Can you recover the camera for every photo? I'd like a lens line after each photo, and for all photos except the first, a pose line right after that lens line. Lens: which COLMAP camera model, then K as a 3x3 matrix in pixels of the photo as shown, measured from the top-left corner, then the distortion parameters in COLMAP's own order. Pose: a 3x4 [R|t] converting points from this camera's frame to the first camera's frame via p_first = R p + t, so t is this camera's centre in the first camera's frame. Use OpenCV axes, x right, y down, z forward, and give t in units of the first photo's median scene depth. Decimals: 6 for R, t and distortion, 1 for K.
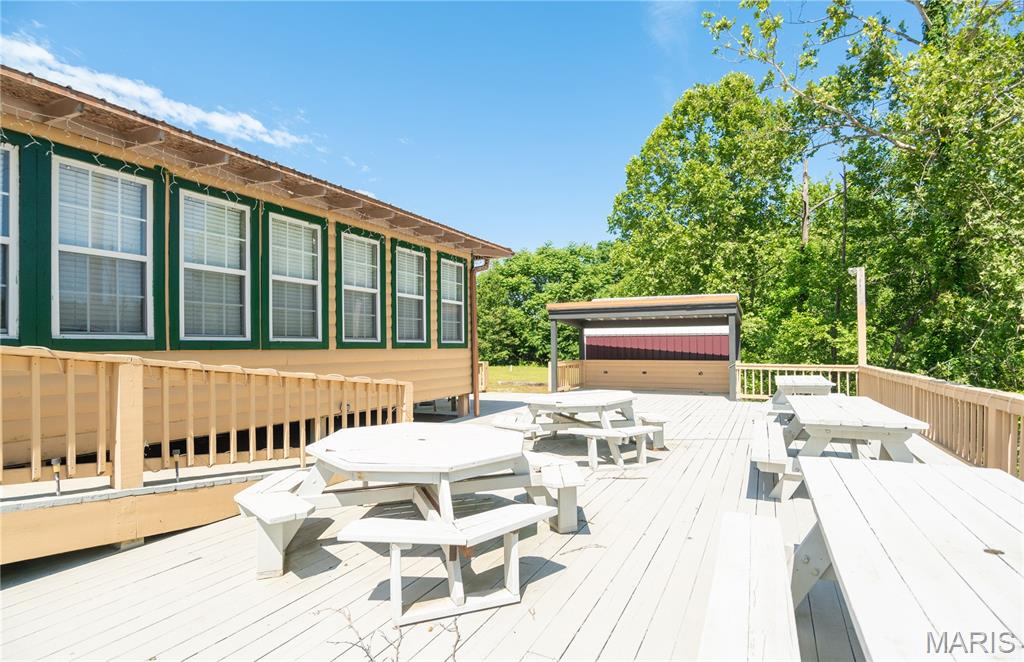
lens RADIAL K [[525.8, 0, 520.7], [0, 525.8, 344.4], [0, 0, 1]] dist [-0.005295, -0.002011]
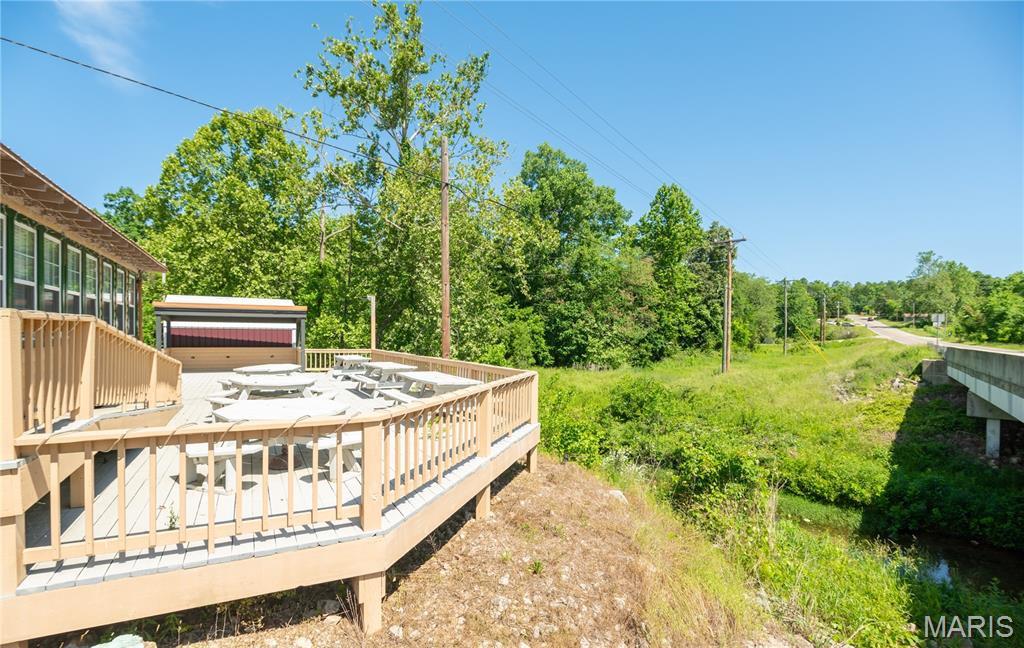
lens RADIAL K [[503.4, 0, 510.1], [0, 503.4, 330.5], [0, 0, 1]] dist [0.001963, 0.000233]
pose [[0.608835, 0.018005, 0.793092, -0.231154], [-0.019568, 0.999779, -0.007676, -0.011537], [-0.793055, -0.010846, 0.609053, -0.229588]]
